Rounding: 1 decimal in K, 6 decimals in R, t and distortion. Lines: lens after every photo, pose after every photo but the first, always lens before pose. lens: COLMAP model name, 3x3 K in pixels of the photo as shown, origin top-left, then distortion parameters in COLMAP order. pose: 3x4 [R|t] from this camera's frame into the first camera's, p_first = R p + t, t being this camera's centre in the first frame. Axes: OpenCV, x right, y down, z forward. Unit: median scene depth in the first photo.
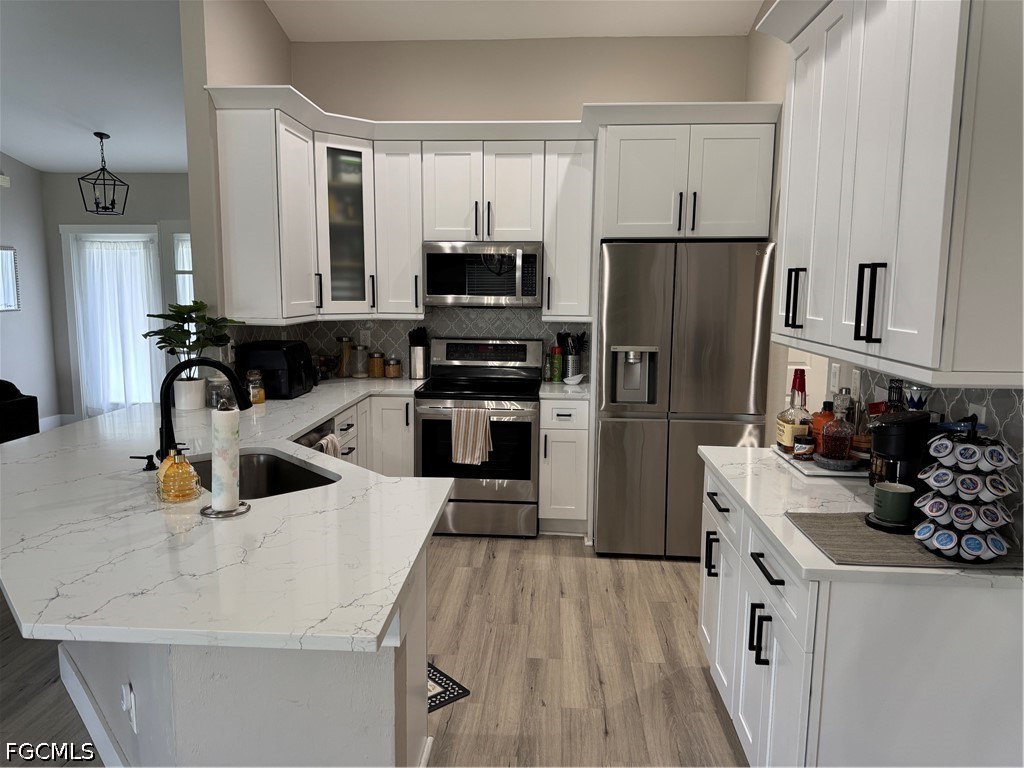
lens RADIAL K [[723.2, 0, 510.5], [0, 723.2, 380.5], [0, 0, 1]] dist [0.004099, 0.001476]
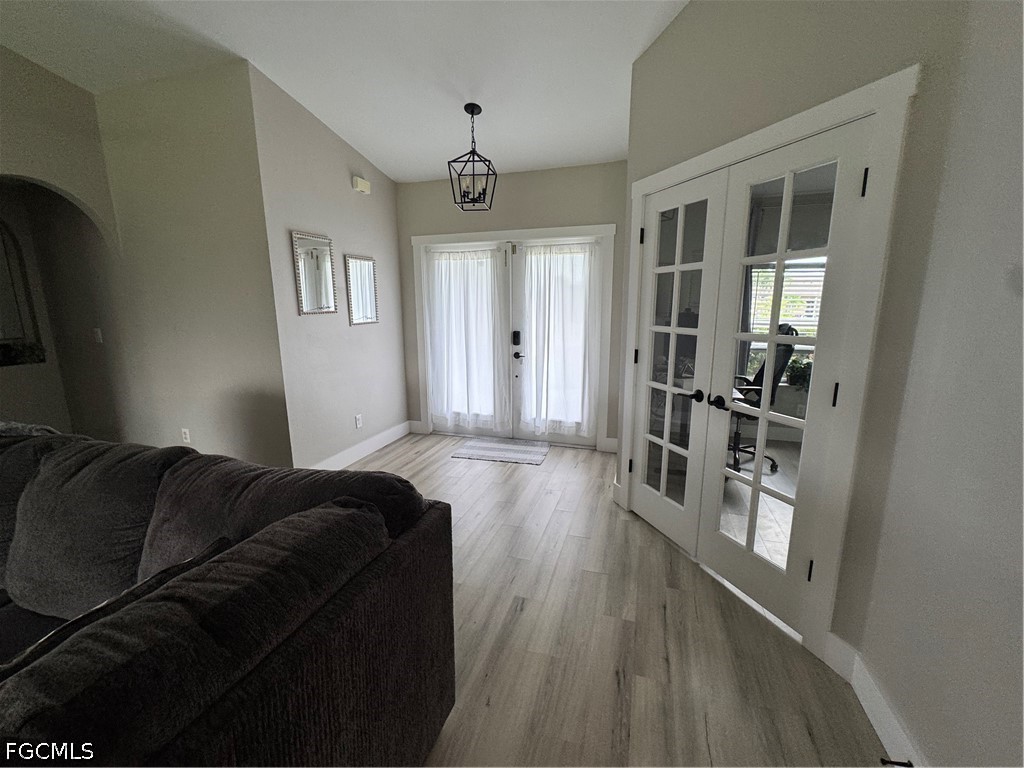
lens RADIAL K [[421.3, 0, 517.2], [0, 421.3, 382.0], [0, 0, 1]] dist [-0.011976, -0.000082]
pose [[0.972425, 0.030214, -0.231249, -0.343004], [-0.018480, 0.998437, 0.052744, -0.047650], [0.232481, -0.047016, 0.971464, 0.463133]]
